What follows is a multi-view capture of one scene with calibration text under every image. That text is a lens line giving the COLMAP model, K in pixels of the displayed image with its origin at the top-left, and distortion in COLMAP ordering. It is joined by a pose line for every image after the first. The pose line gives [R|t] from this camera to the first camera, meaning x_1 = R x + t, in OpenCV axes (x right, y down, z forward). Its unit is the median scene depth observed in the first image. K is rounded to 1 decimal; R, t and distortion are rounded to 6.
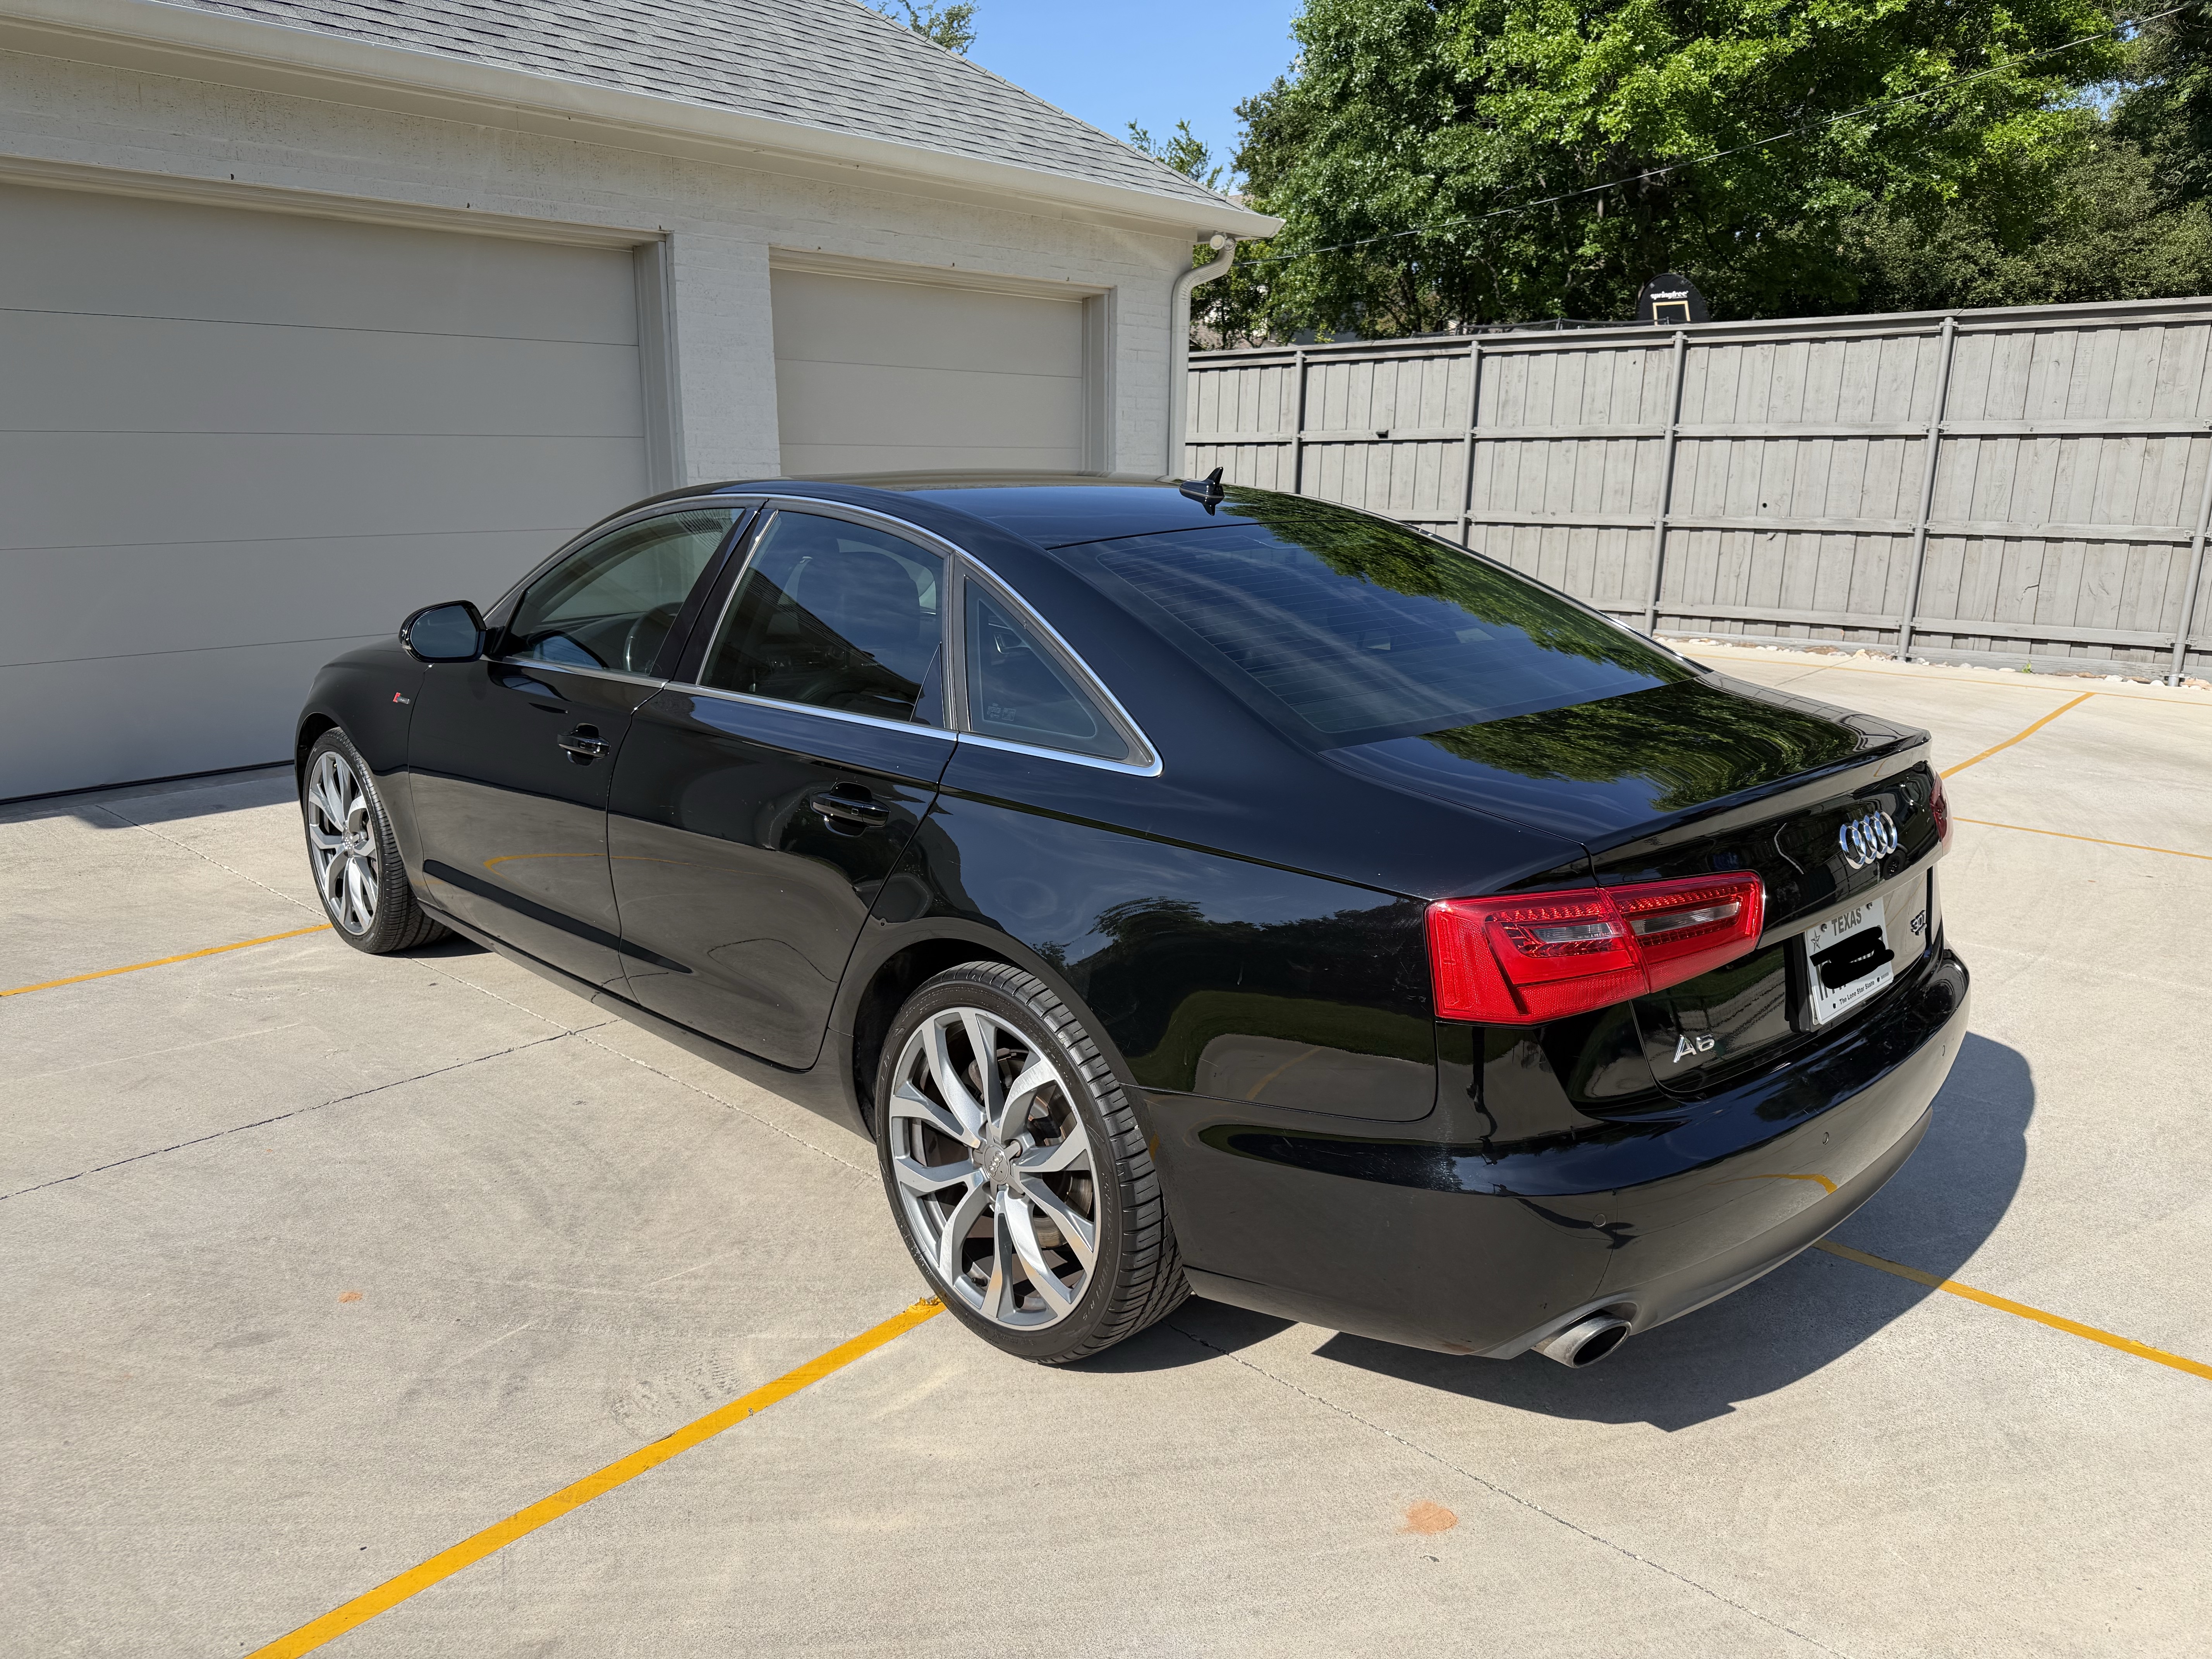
lens RADIAL K [[1560.7, 0, 1106.0], [0, 1560.7, 829.5], [0, 0, 1]] dist [0.052584, -0.083311]
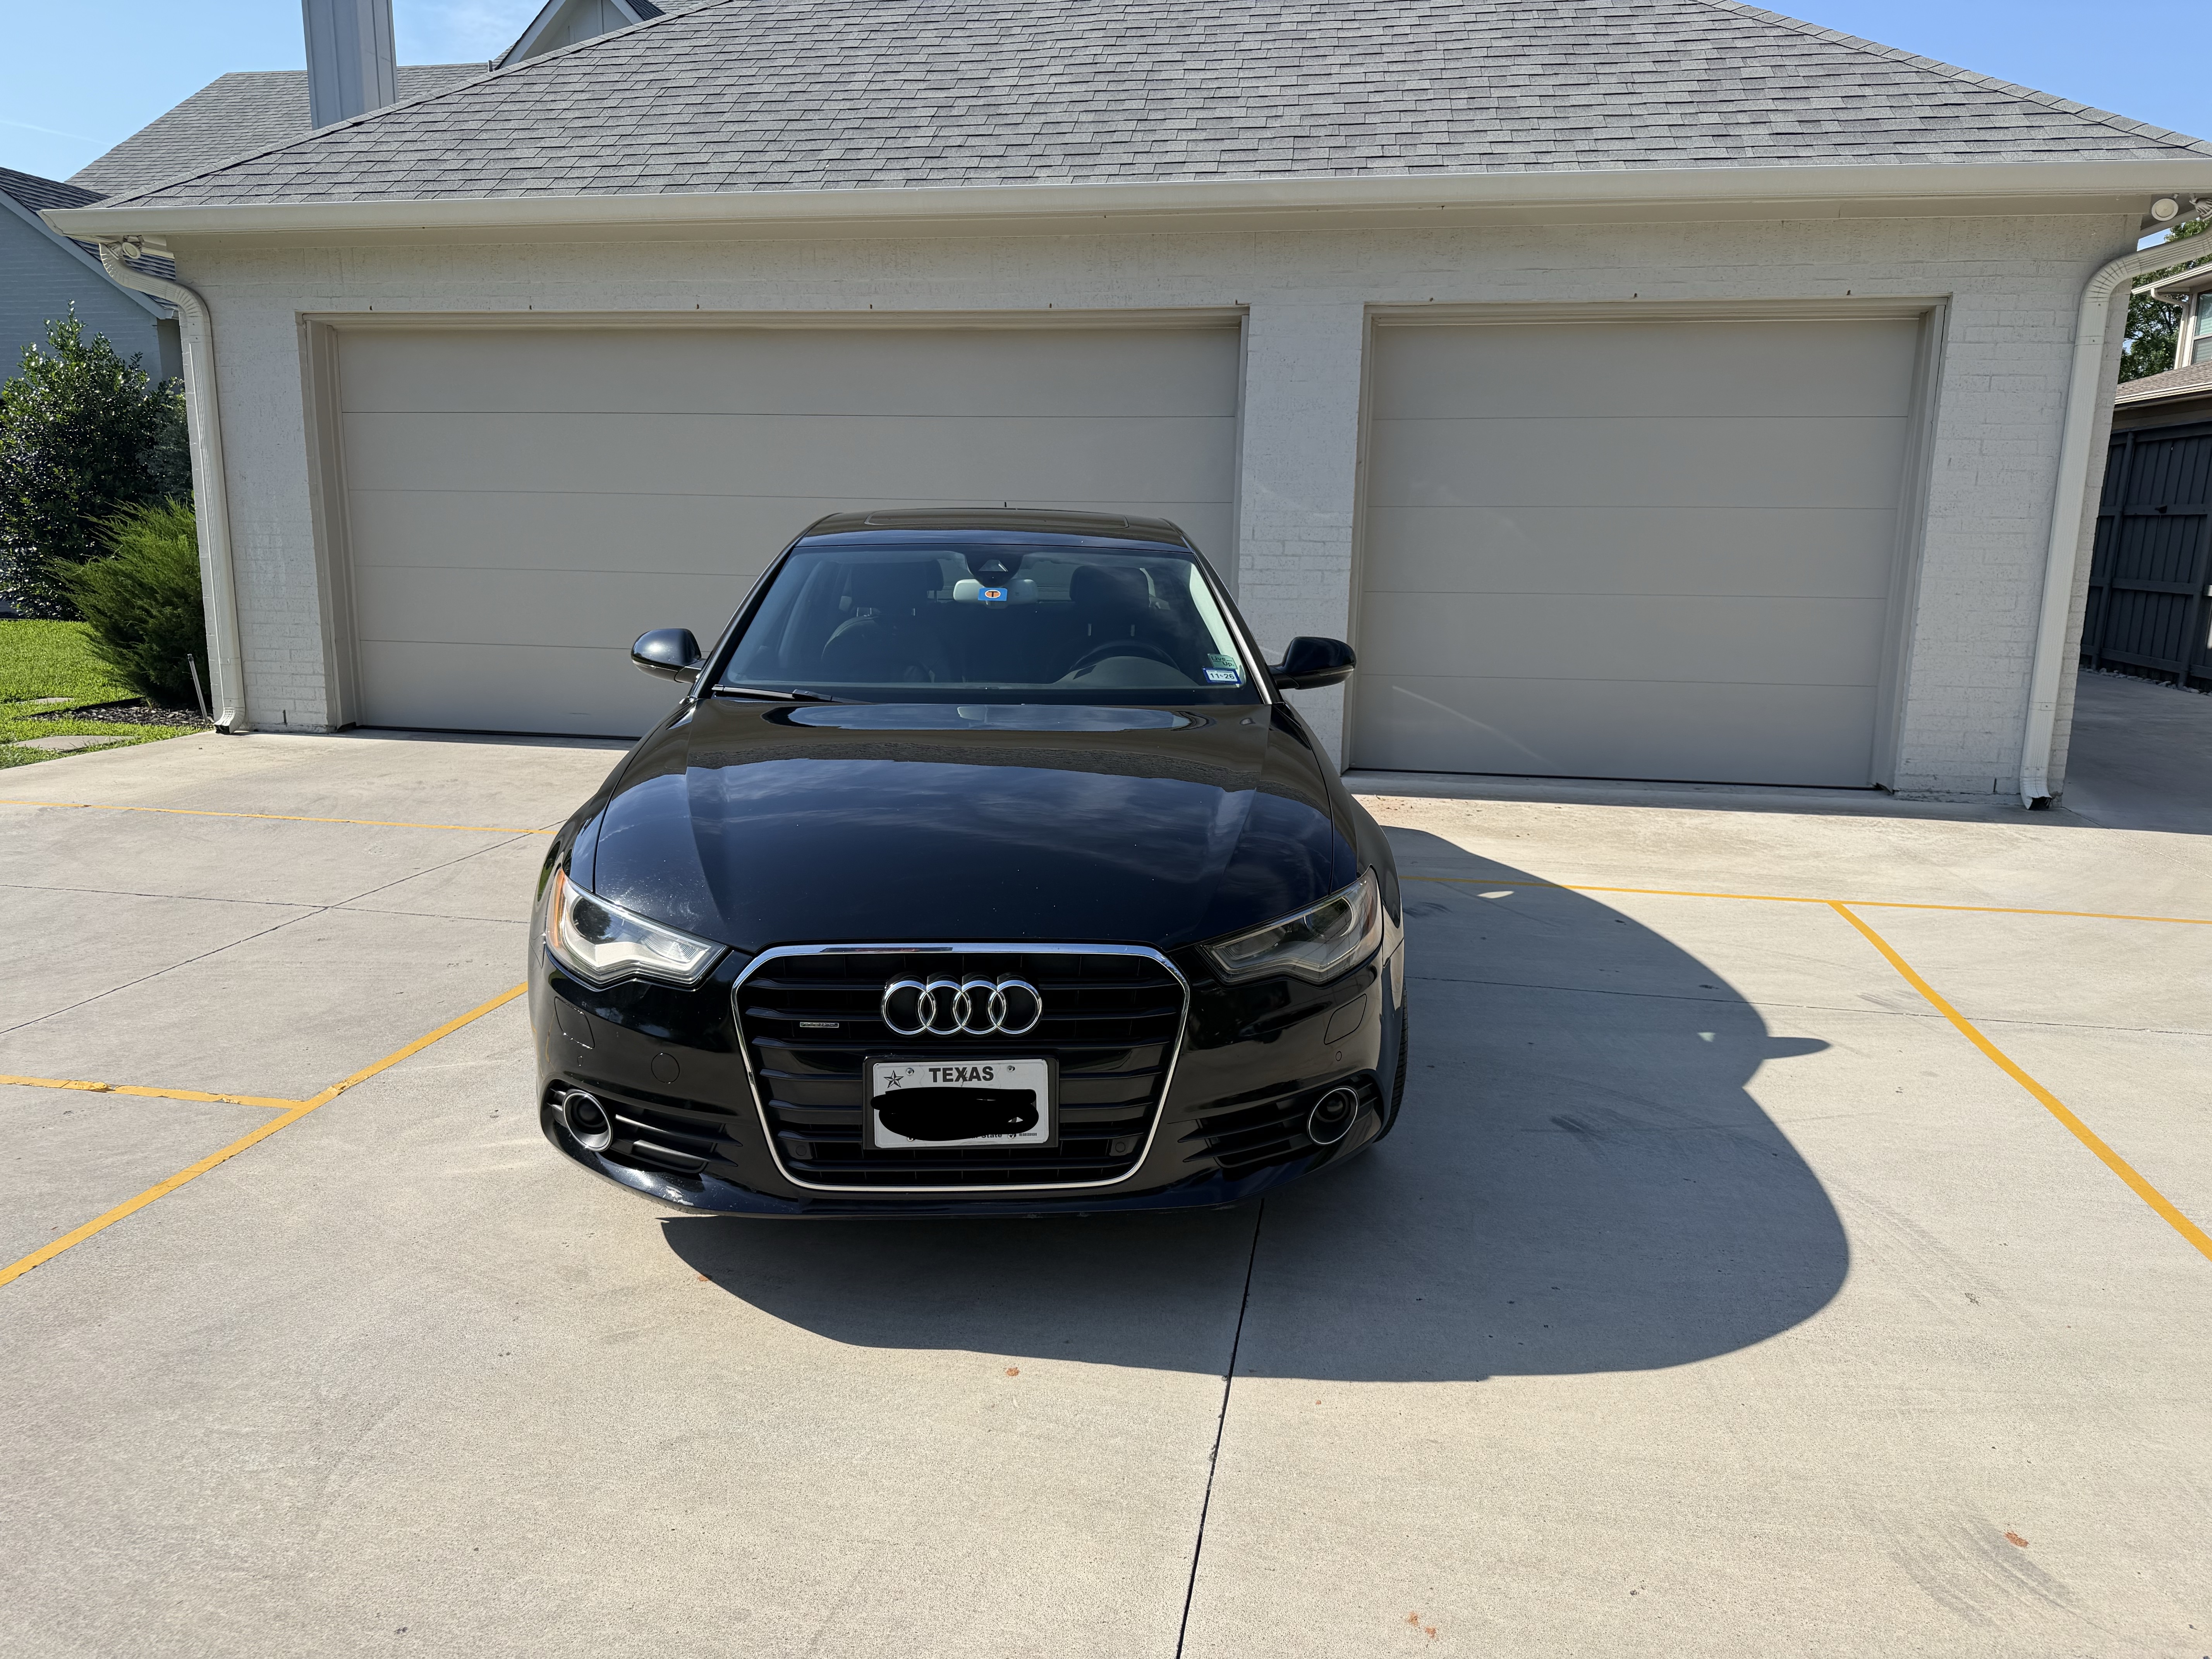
lens RADIAL K [[1608.4, 0, 1106.0], [0, 1608.4, 829.5], [0, 0, 1]] dist [0.002229, -0.004957]
pose [[0.516781, 0.156994, -0.841600, 0.401599], [-0.208556, 0.976513, 0.054098, -0.053247], [0.830326, 0.147563, 0.537385, 0.265535]]
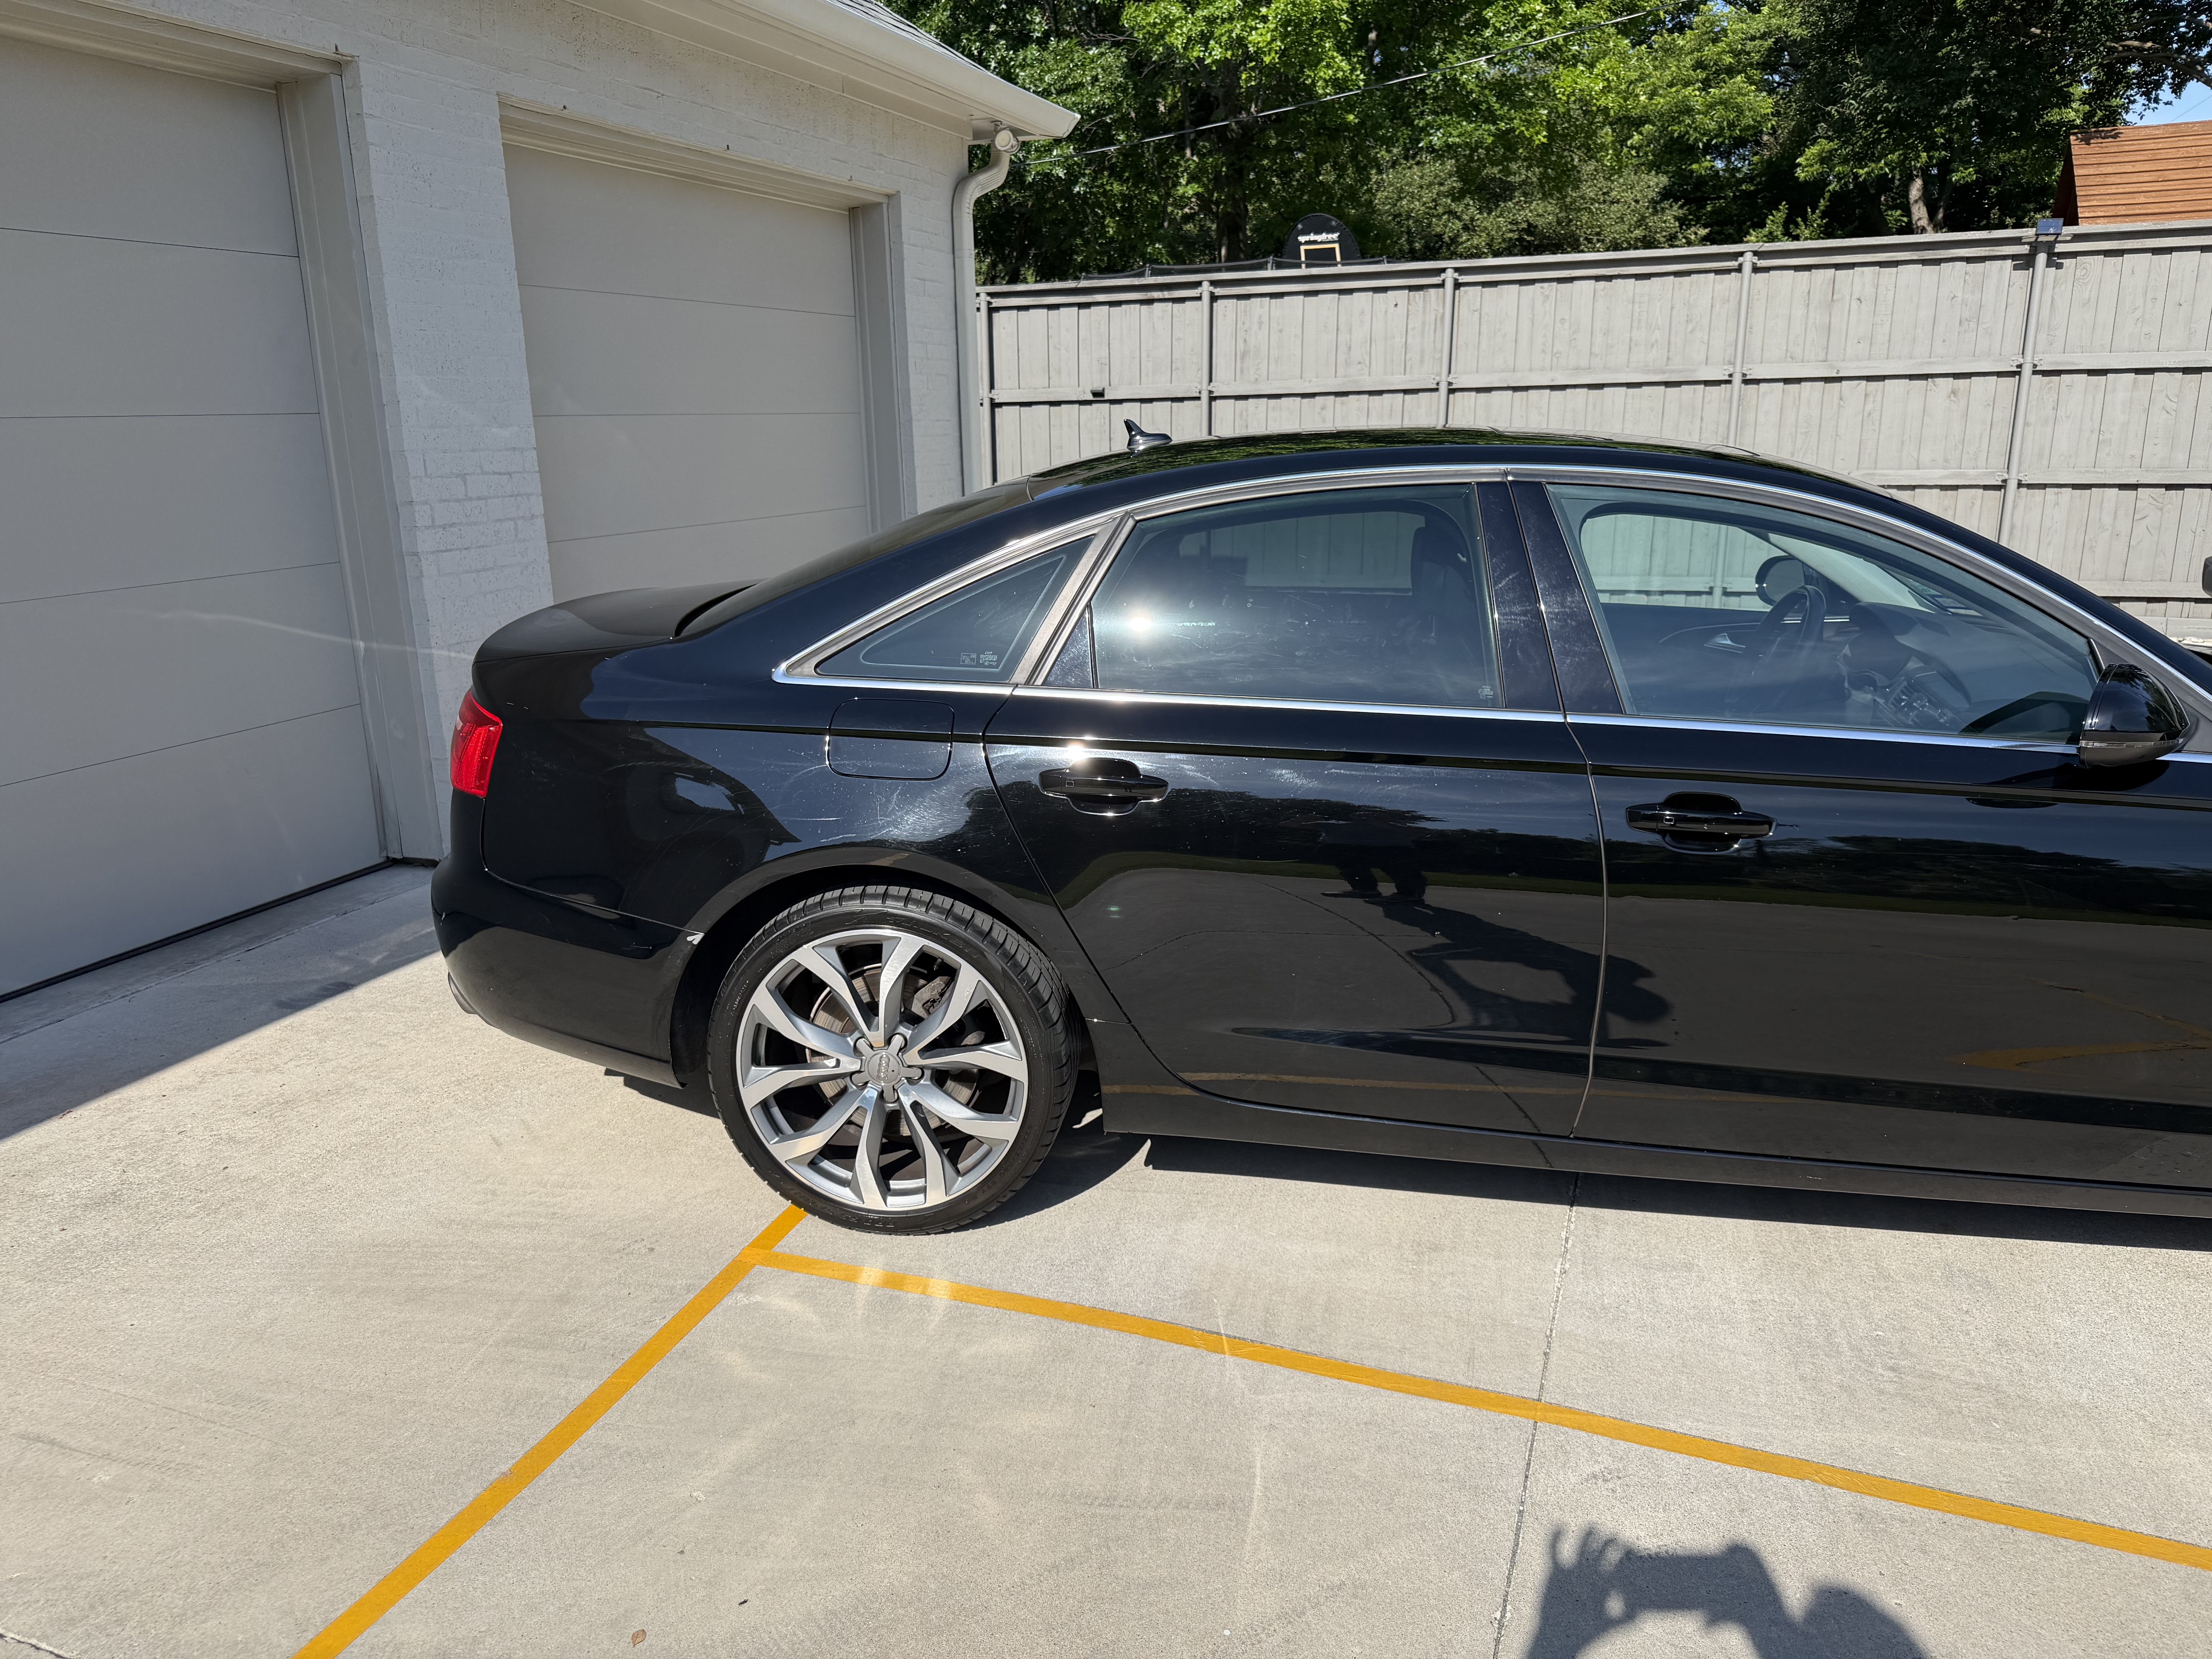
lens RADIAL K [[1562.0, 0, 1095.2], [0, 1562.0, 823.5], [0, 0, 1]] dist [0.094988, -0.175211]
pose [[0.935518, -0.110788, 0.335457, -0.161026], [0.105063, 0.993841, 0.035226, -0.058822], [-0.337294, 0.002290, 0.941397, 0.232349]]
